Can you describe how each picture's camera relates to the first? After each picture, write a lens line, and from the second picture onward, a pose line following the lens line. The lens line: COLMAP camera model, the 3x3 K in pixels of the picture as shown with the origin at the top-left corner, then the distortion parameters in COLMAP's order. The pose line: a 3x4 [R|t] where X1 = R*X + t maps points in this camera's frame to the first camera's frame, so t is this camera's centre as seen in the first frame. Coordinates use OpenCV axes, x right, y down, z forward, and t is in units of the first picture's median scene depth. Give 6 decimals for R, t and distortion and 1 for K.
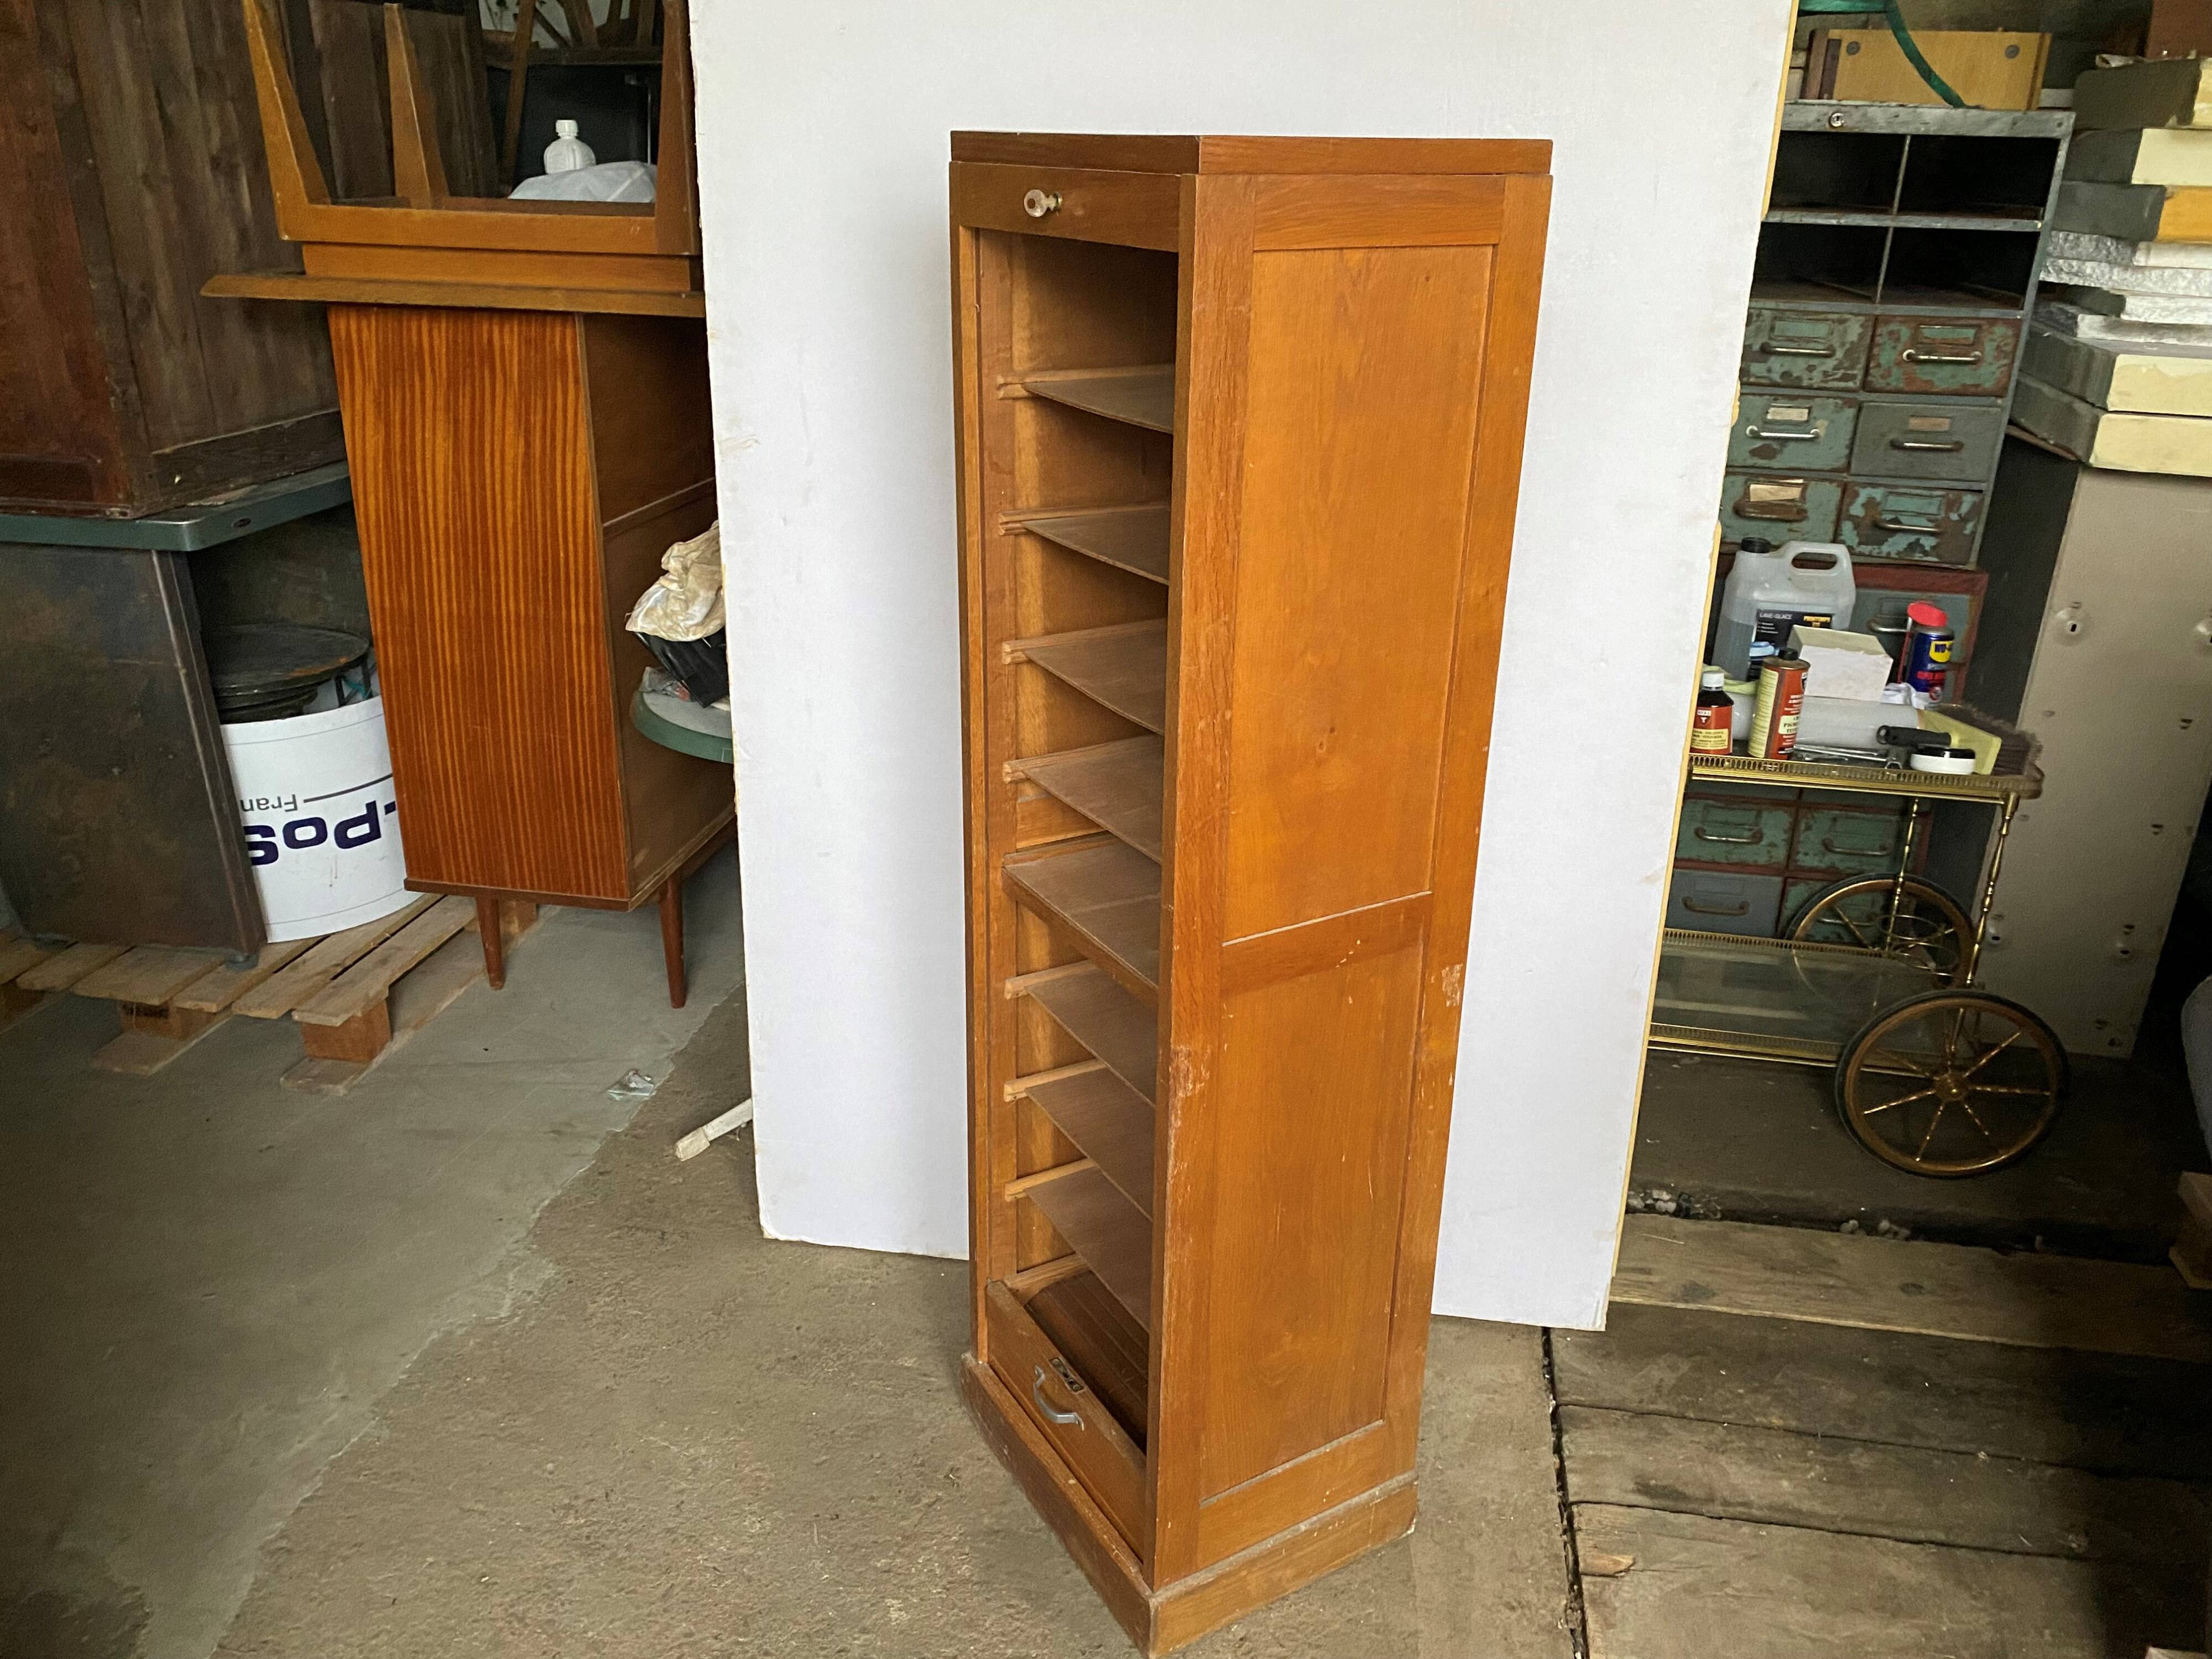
lens RADIAL K [[1697.2, 0, 1112.4], [0, 1697.2, 813.4], [0, 0, 1]] dist [0.011128, -0.004279]
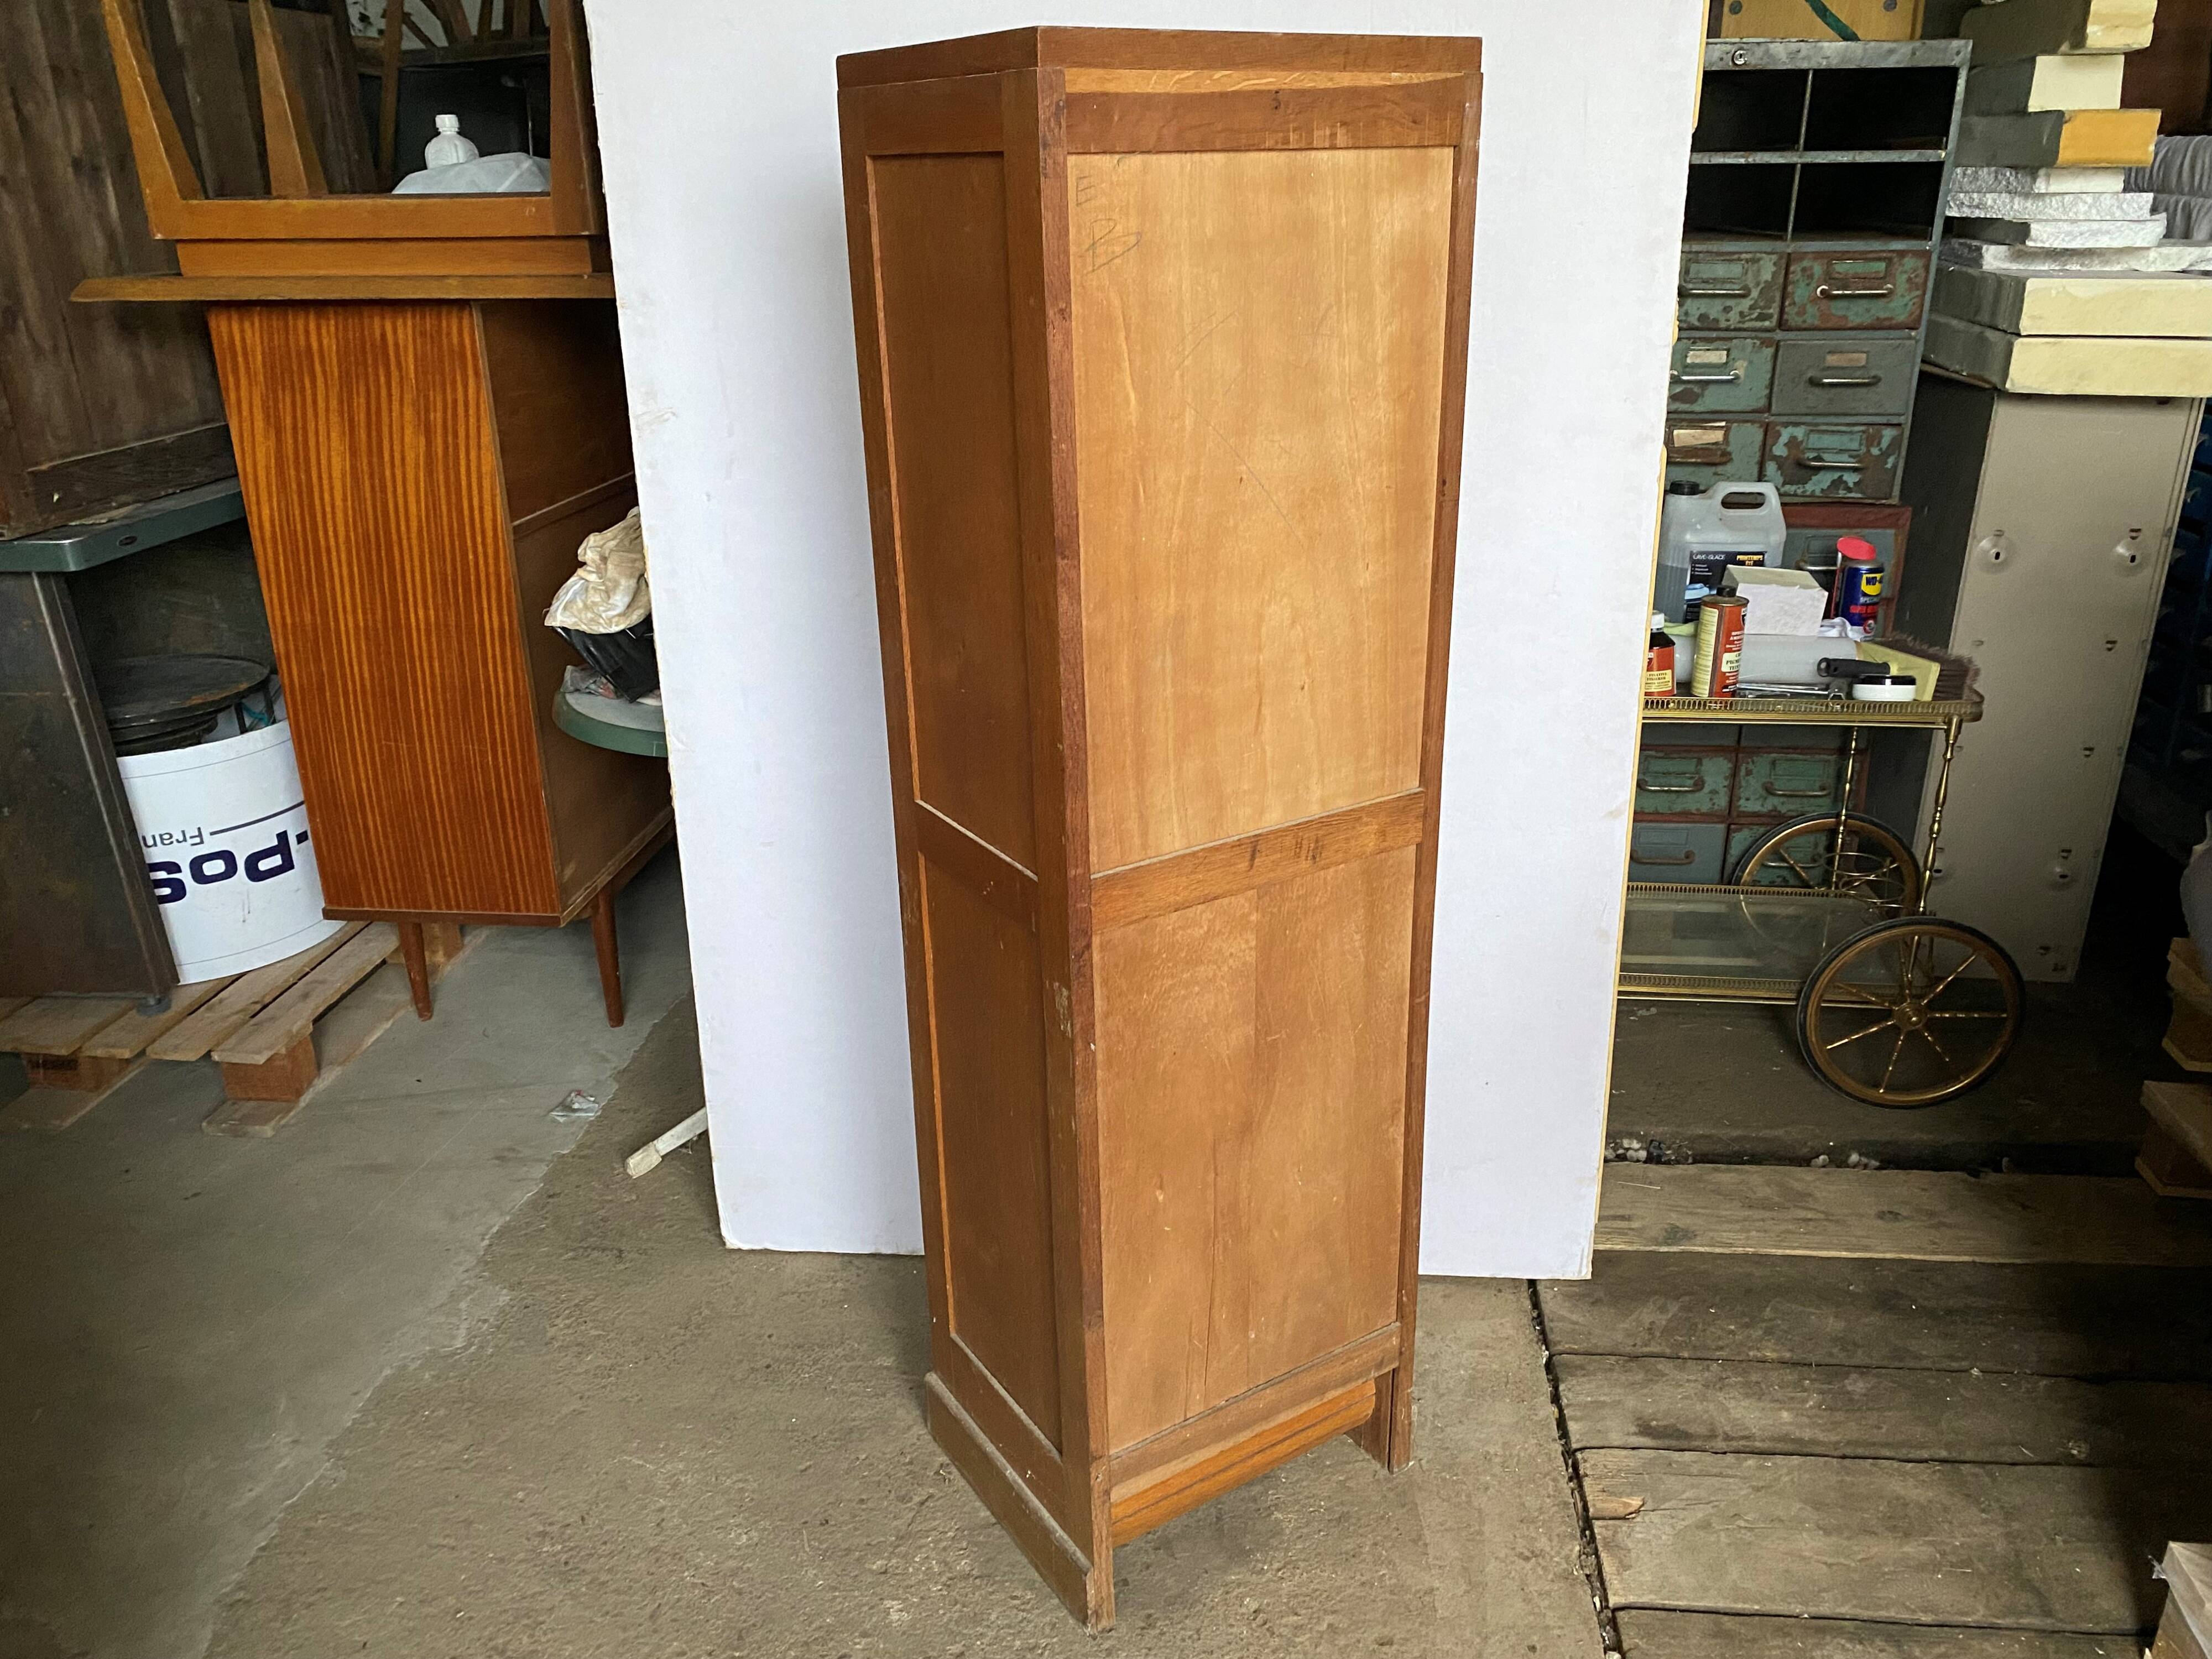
lens RADIAL K [[1697.2, 0, 1106.5], [0, 1697.2, 832.4], [0, 0, 1]] dist [0.011128, -0.004279]
pose [[0.997084, -0.059602, 0.047658, -0.020587], [0.059783, 0.998209, -0.002375, 0.027776], [-0.047431, 0.005217, 0.998861, 0.022544]]
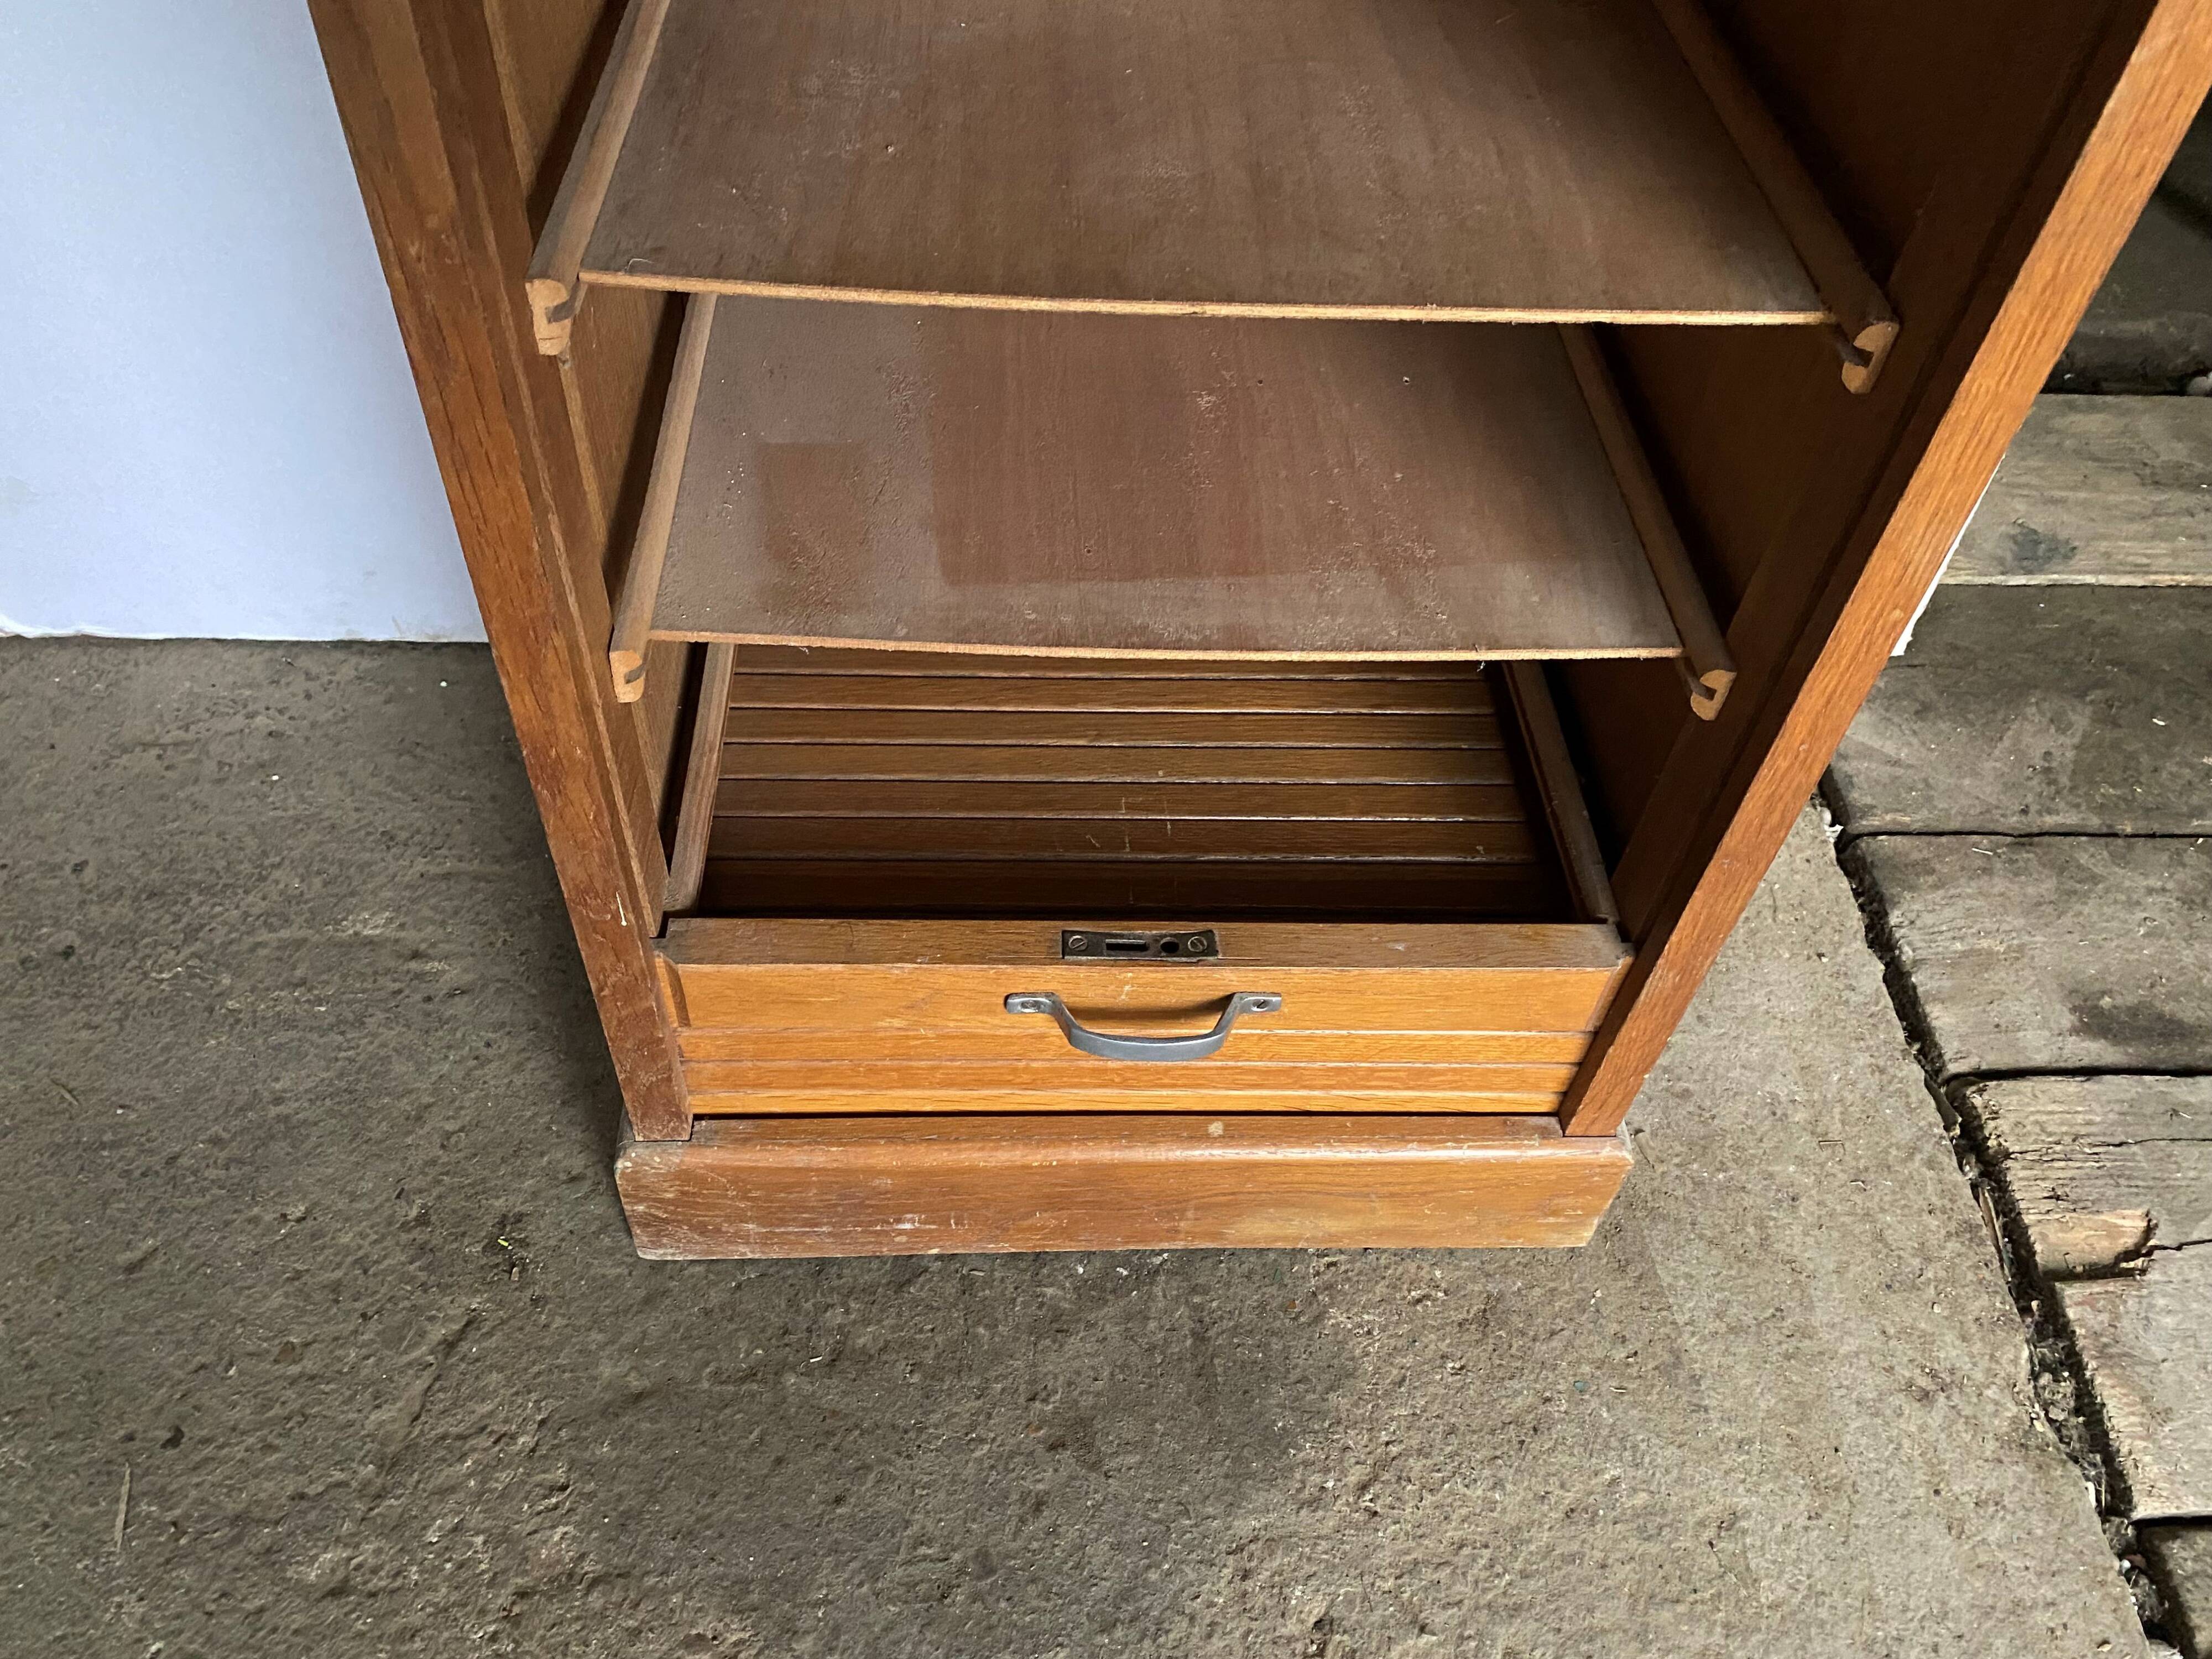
lens RADIAL K [[1697.2, 0, 1095.2], [0, 1697.2, 840.1], [0, 0, 1]] dist [0.011128, -0.004279]
pose [[0.981942, -0.123123, 0.143636, -0.005045], [0.042174, 0.882597, 0.468236, 0.106521], [-0.184423, -0.453722, 0.871851, 0.545515]]
